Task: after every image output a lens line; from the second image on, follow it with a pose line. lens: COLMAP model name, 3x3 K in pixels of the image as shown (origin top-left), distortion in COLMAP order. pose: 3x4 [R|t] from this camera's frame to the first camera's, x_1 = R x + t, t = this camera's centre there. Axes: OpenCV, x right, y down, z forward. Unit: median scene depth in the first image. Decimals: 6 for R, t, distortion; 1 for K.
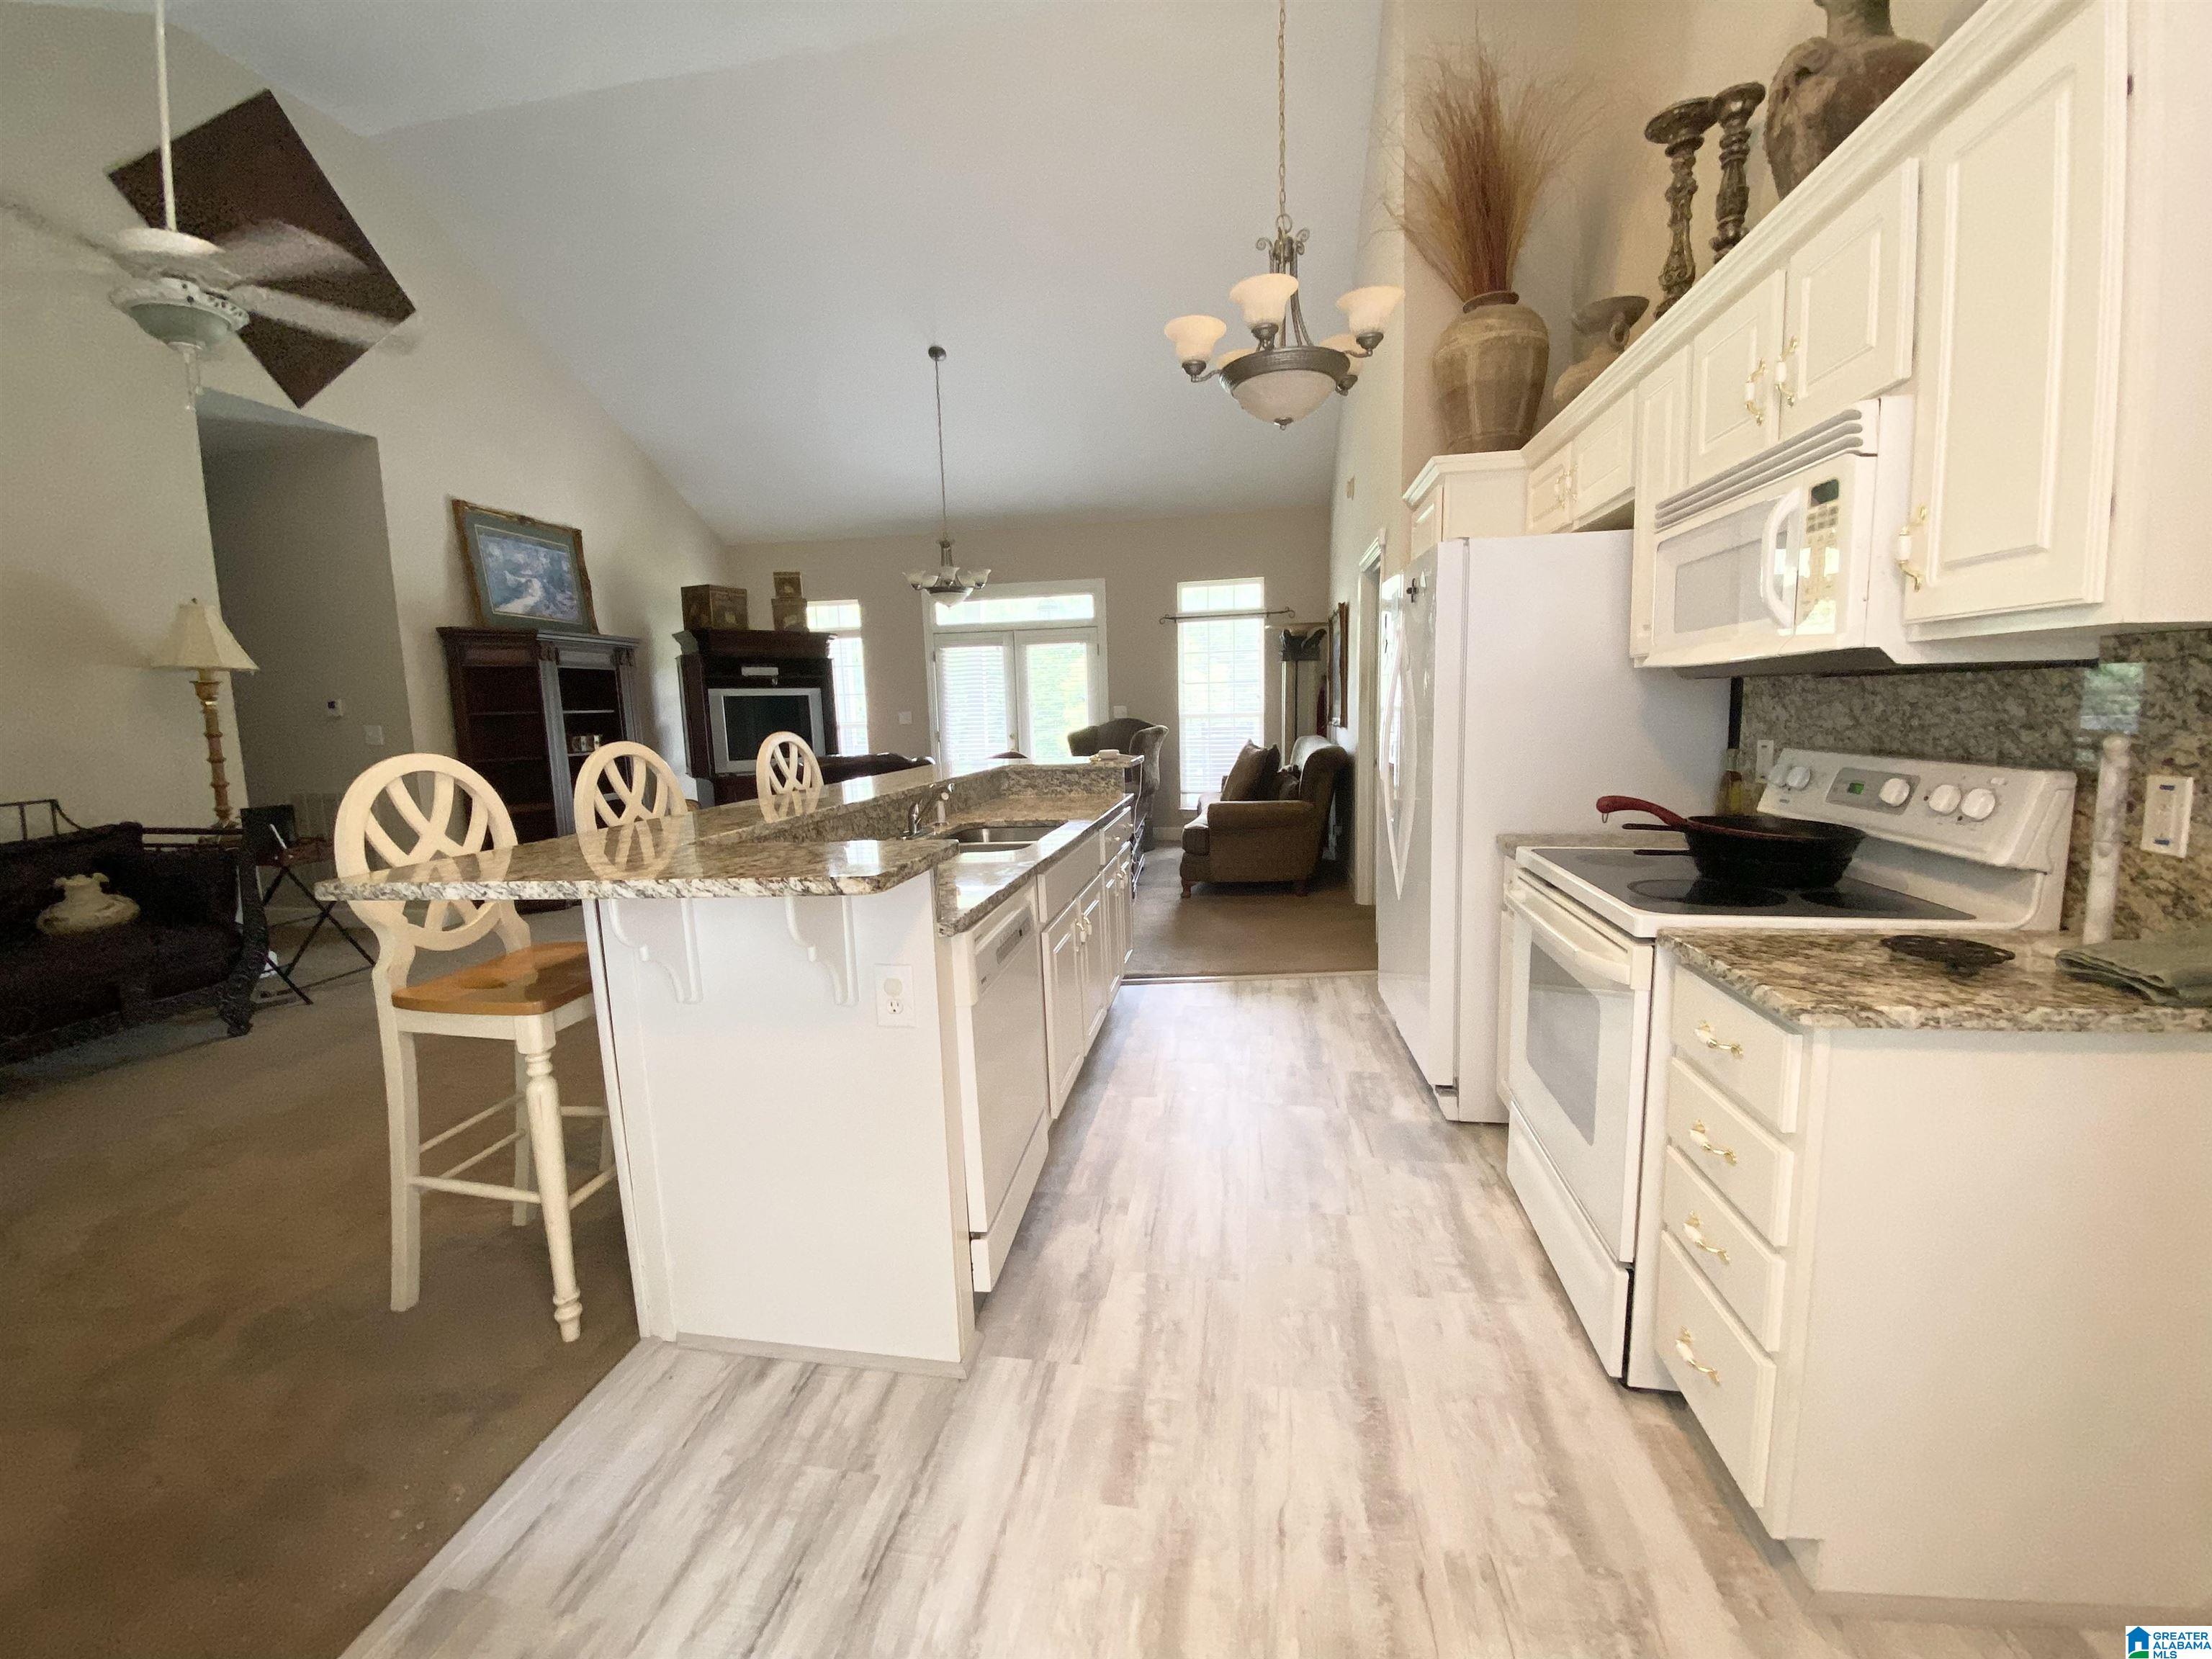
lens RADIAL K [[914.8, 0, 1106.0], [0, 914.8, 829.5], [0, 0, 1]] dist [0.008132, -0.000122]
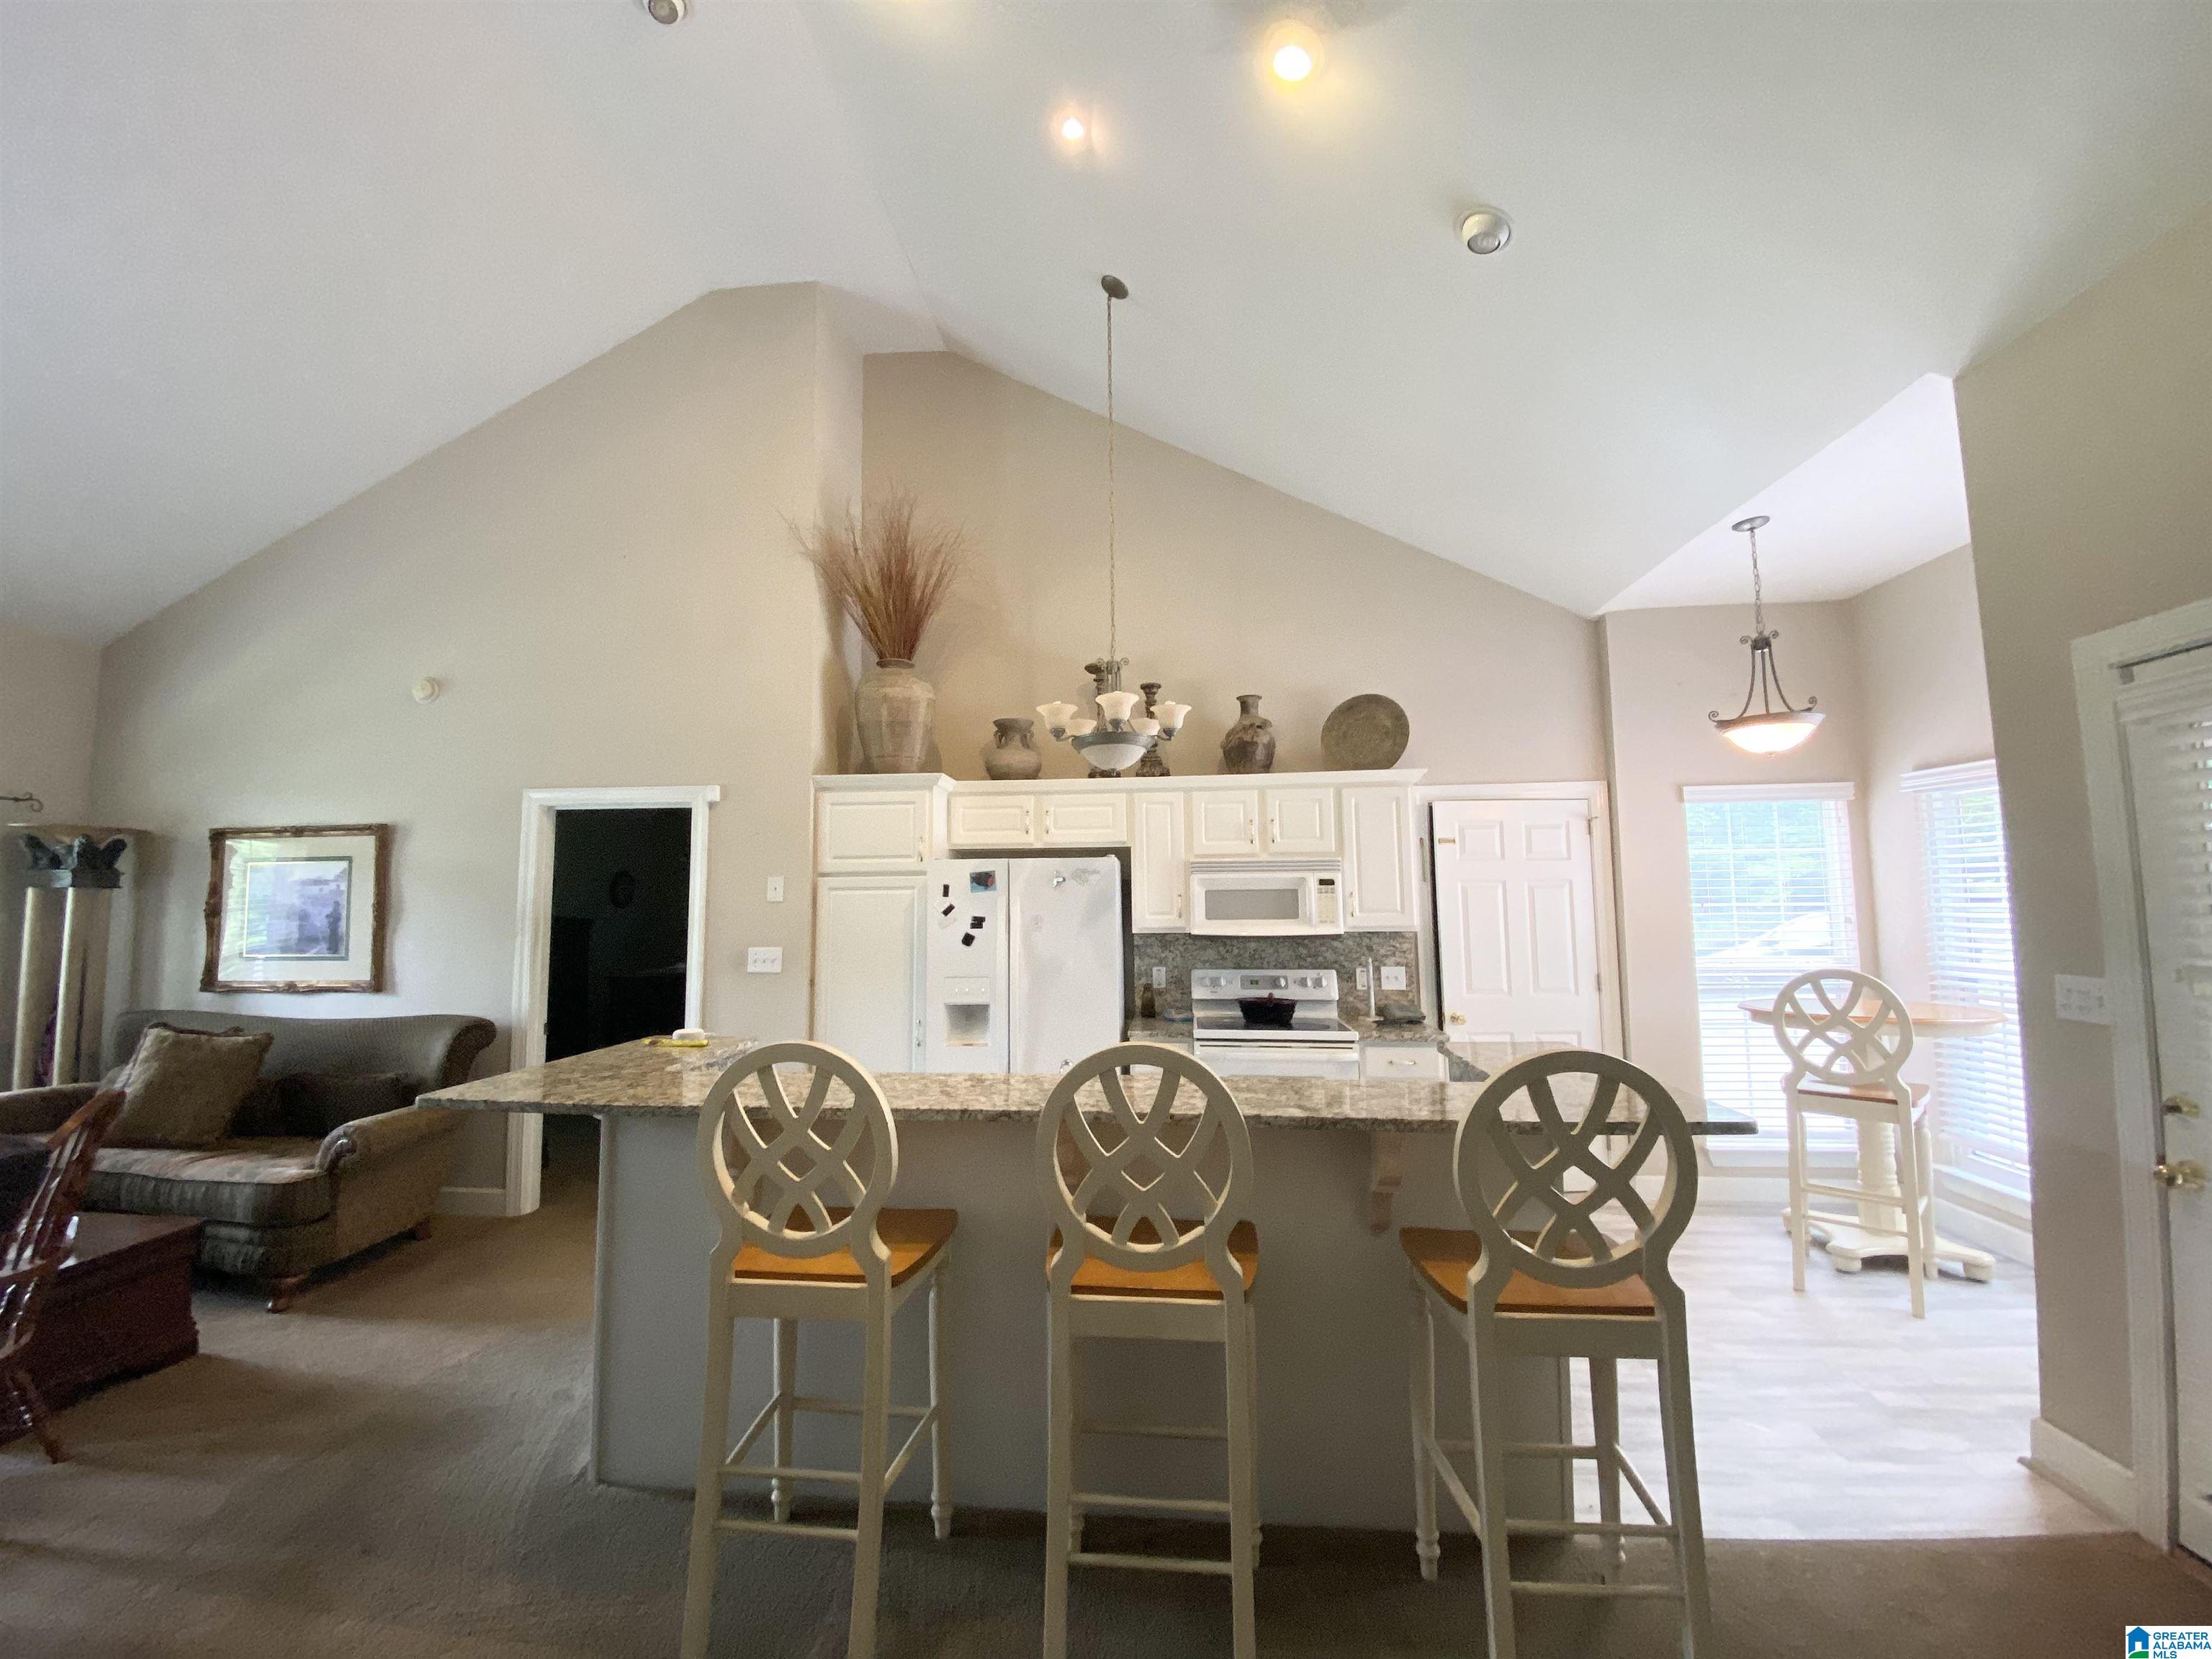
lens RADIAL K [[887.2, 0, 1106.0], [0, 887.2, 829.5], [0, 0, 1]] dist [0.043778, -0.029846]
pose [[-0.082686, 0.112126, 0.990248, -0.505476], [0.142435, 0.984779, -0.099614, -0.083835], [-0.986344, 0.132809, -0.097398, 0.479054]]
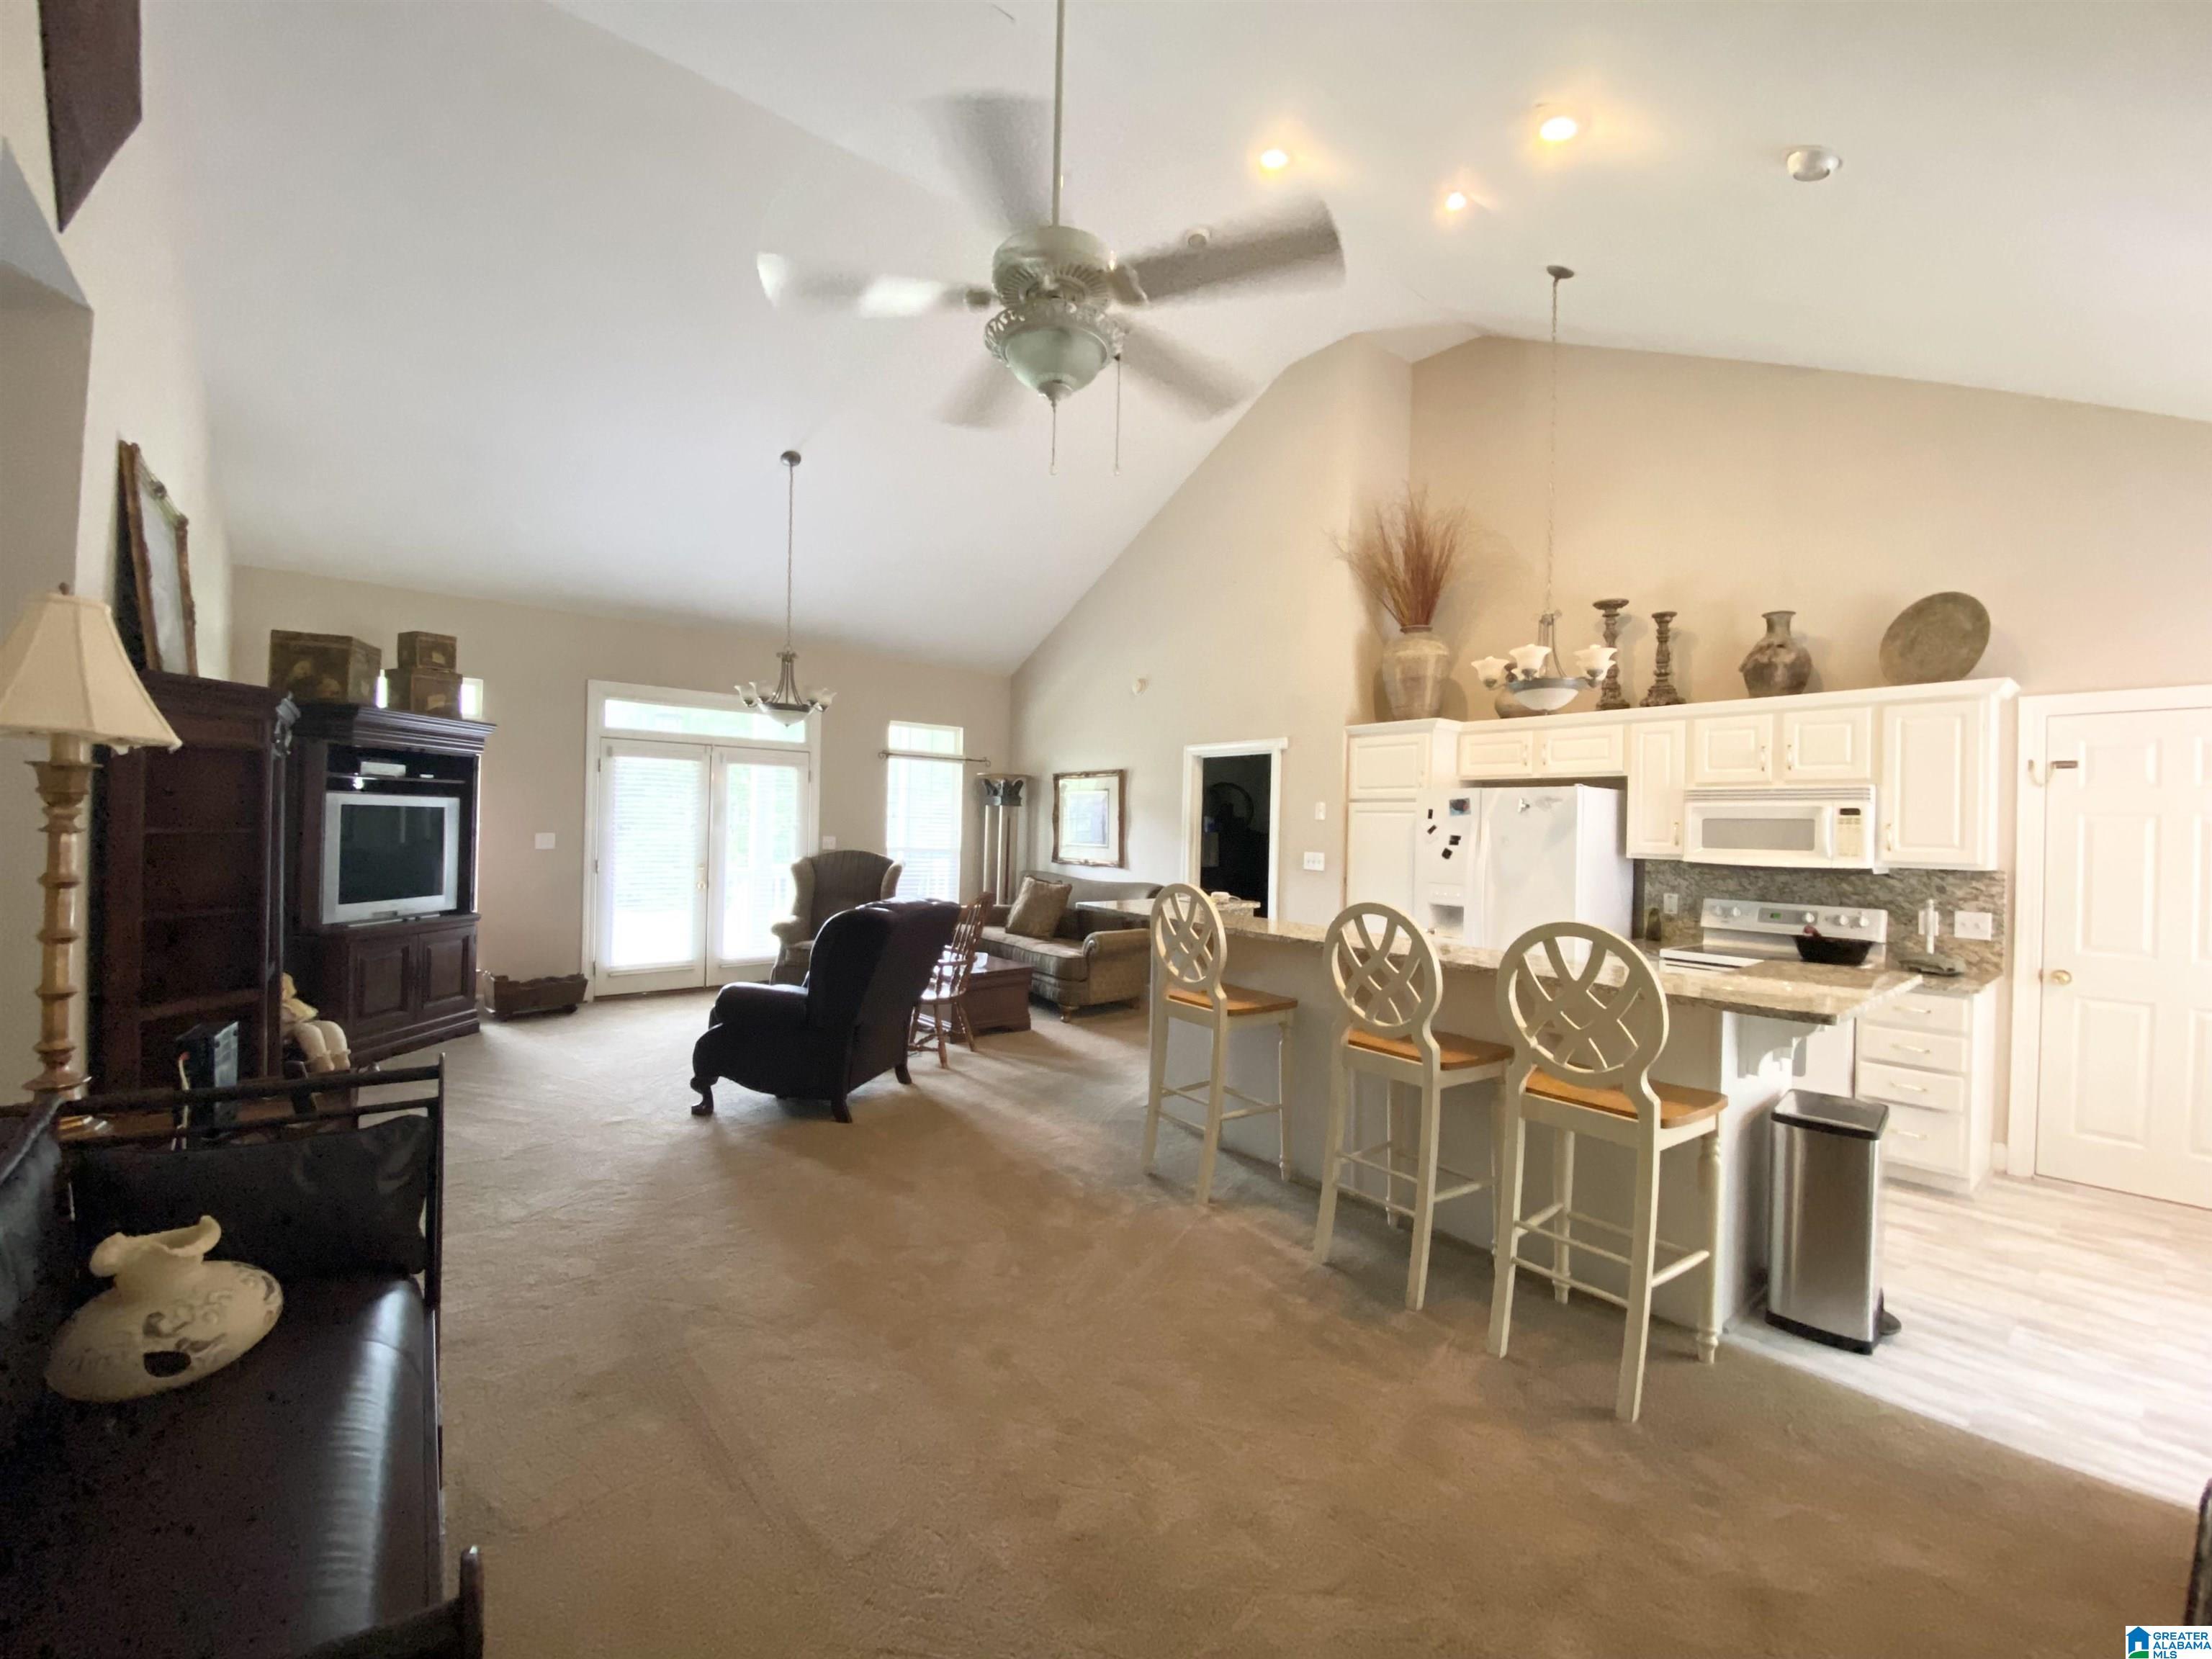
lens RADIAL K [[914.8, 0, 1106.0], [0, 914.8, 829.5], [0, 0, 1]] dist [0.008132, -0.000122]
pose [[0.656256, 0.043194, 0.753301, -0.676962], [0.056346, 0.992767, -0.106012, -0.033595], [-0.752431, 0.112017, 0.649076, 0.210846]]
